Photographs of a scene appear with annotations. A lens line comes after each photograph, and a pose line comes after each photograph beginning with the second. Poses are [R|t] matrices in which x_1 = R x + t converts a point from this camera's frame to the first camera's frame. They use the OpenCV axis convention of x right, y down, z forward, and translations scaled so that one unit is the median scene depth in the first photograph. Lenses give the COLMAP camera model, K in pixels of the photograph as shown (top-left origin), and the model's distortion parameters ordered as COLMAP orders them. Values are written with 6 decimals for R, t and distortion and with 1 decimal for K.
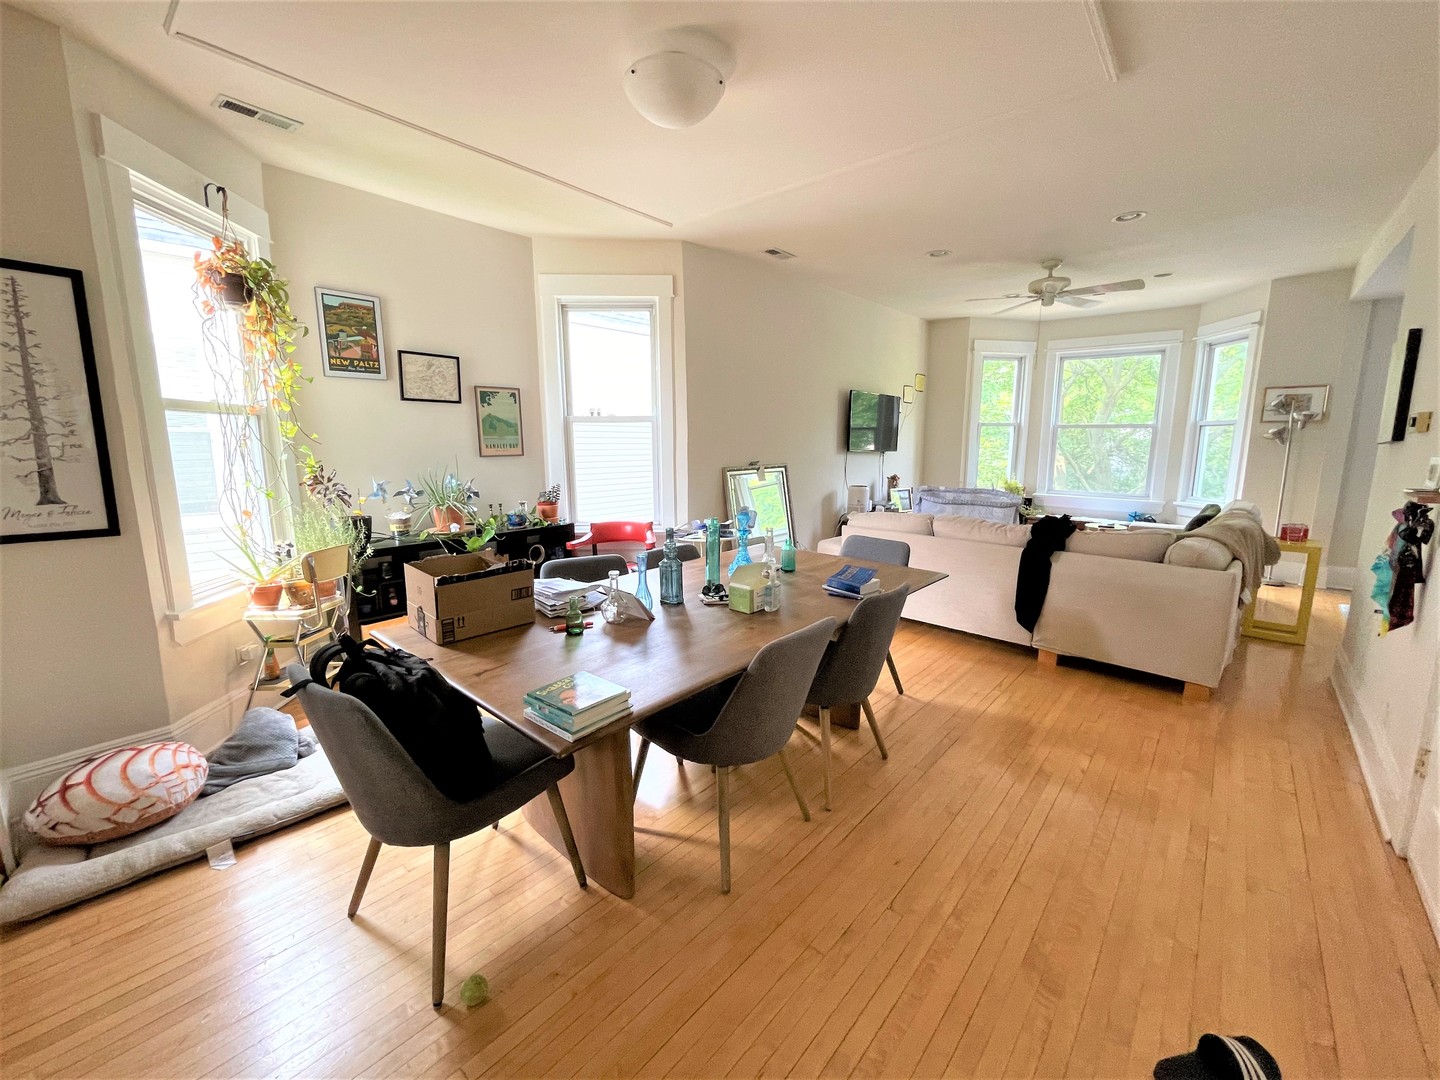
lens RADIAL K [[587.4, 0, 717.0], [0, 587.4, 534.6], [0, 0, 1]] dist [-0.003014, -0.000373]
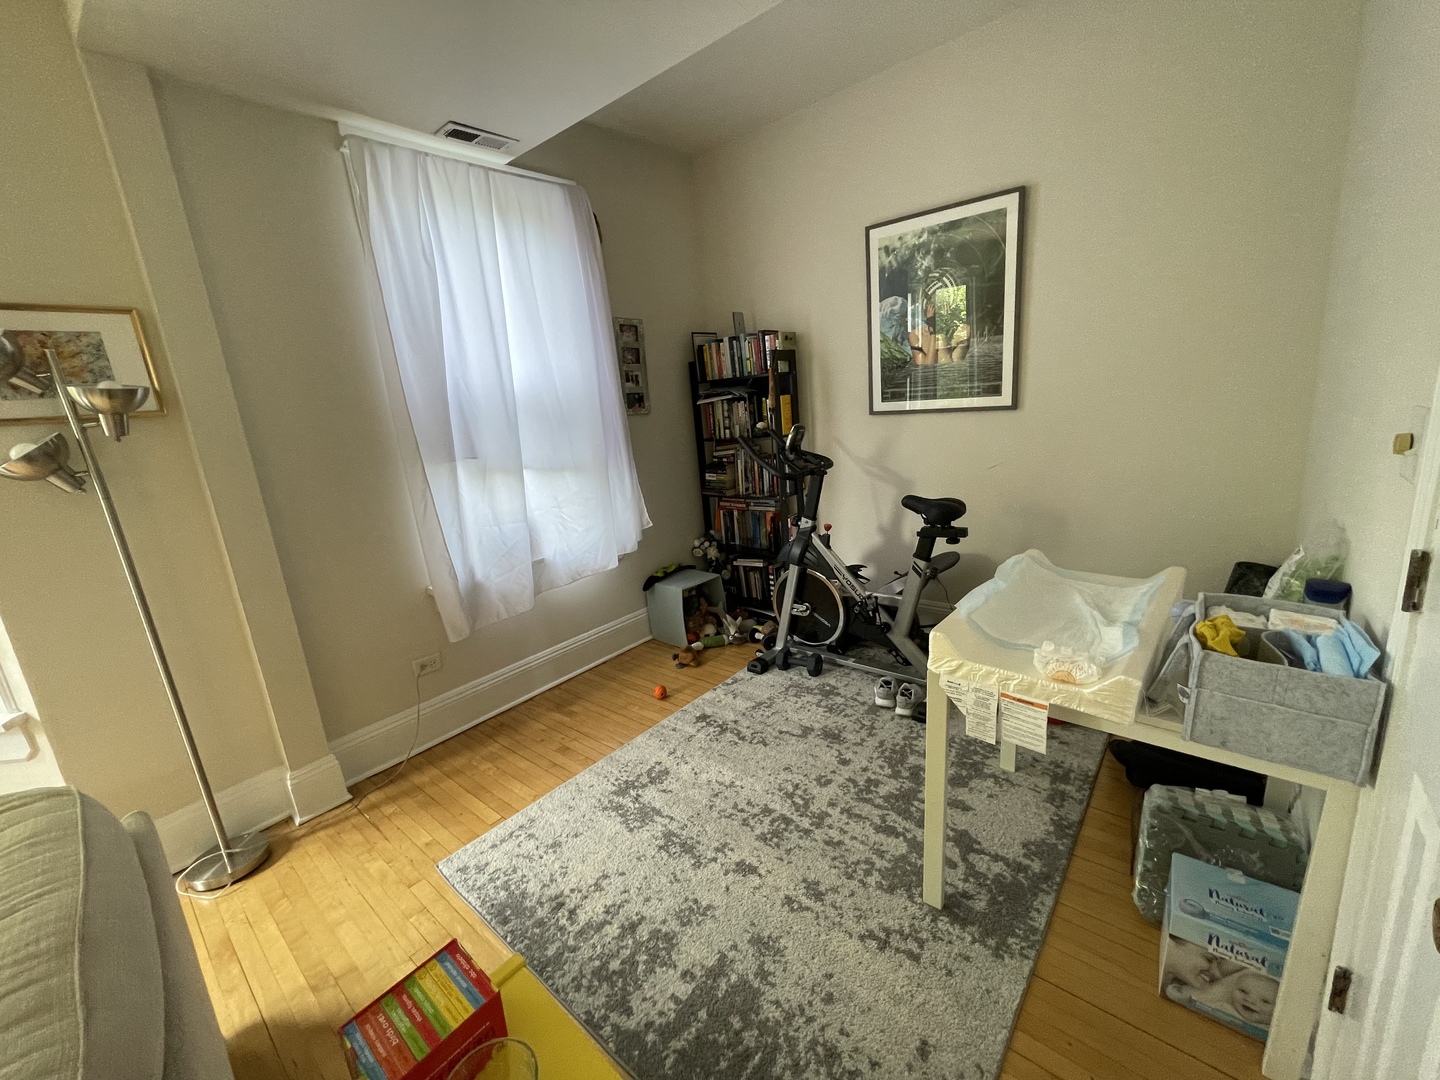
lens RADIAL K [[587.4, 0, 719.0], [0, 587.4, 539.4], [0, 0, 1]] dist [-0.003014, -0.000373]
pose [[-0.023510, -0.229916, 0.972926, 0.548338], [0.246584, 0.941794, 0.228517, -0.098870], [-0.968836, 0.245280, 0.034552, 0.562688]]
